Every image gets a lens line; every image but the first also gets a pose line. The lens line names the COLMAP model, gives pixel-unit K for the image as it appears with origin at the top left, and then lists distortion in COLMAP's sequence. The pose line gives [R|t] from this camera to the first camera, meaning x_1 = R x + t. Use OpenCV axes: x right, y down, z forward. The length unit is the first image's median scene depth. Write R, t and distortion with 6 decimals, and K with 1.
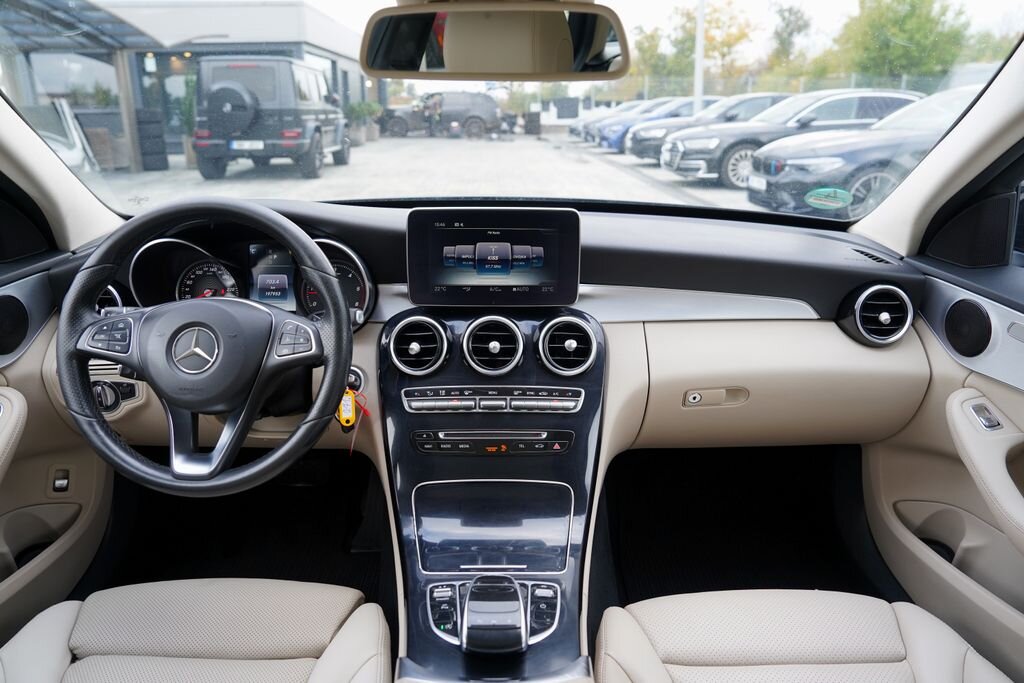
lens RADIAL K [[701.8, 0, 513.3], [0, 701.8, 333.2], [0, 0, 1]] dist [-0.095618, 0.067659]
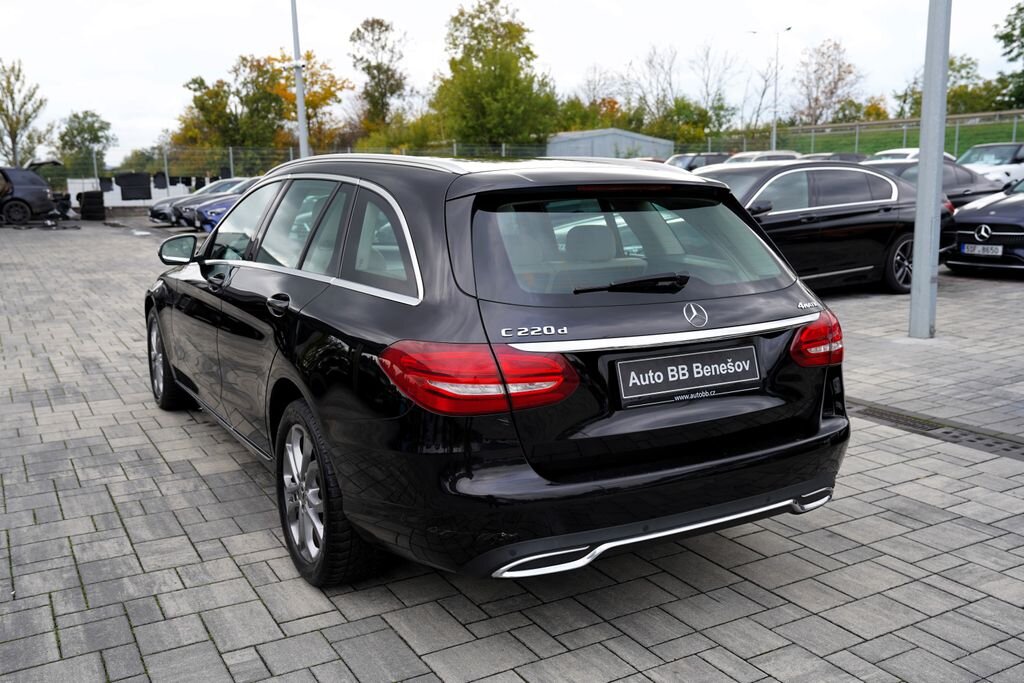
lens RADIAL K [[916.0, 0, 502.5], [0, 916.0, 338.5], [0, 0, 1]] dist [-0.020903, 0.075625]
pose [[0.885079, -0.088299, 0.456988, -0.229371], [0.152003, 0.982841, -0.104491, 0.141796], [-0.439921, 0.161946, 0.883314, -0.526874]]
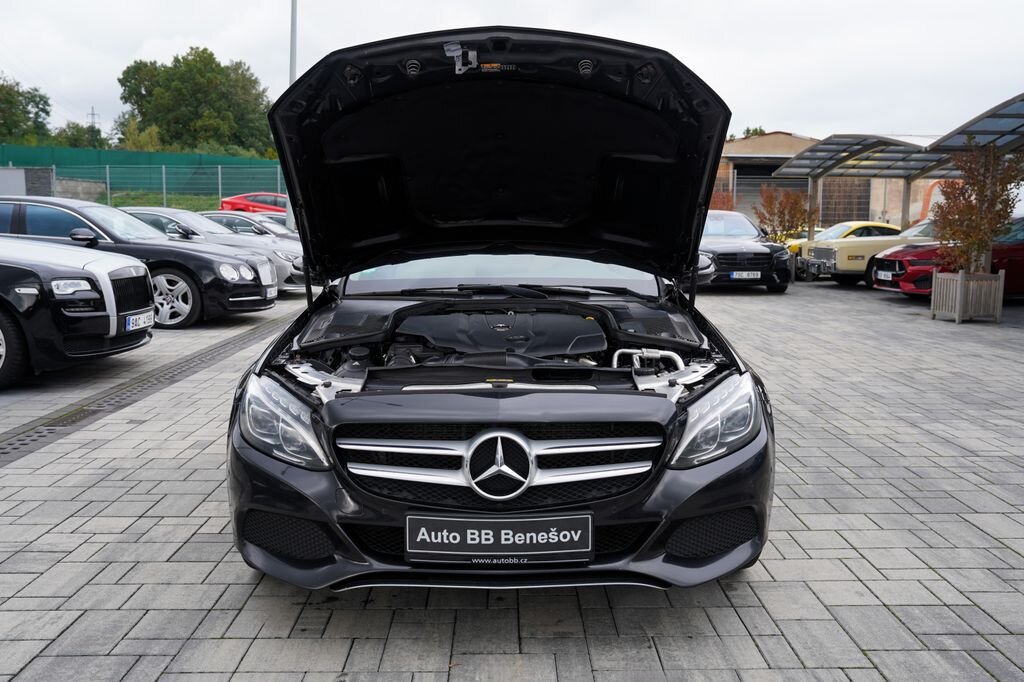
lens RADIAL K [[853.3, 0, 537.6], [0, 853.3, 329.1], [0, 0, 1]] dist [-0.032881, 0.049155]
pose [[-0.999922, -0.010227, -0.007203, -0.023682], [-0.012294, 0.909720, 0.415039, -0.219012], [0.002308, 0.415095, -0.909775, 0.662465]]
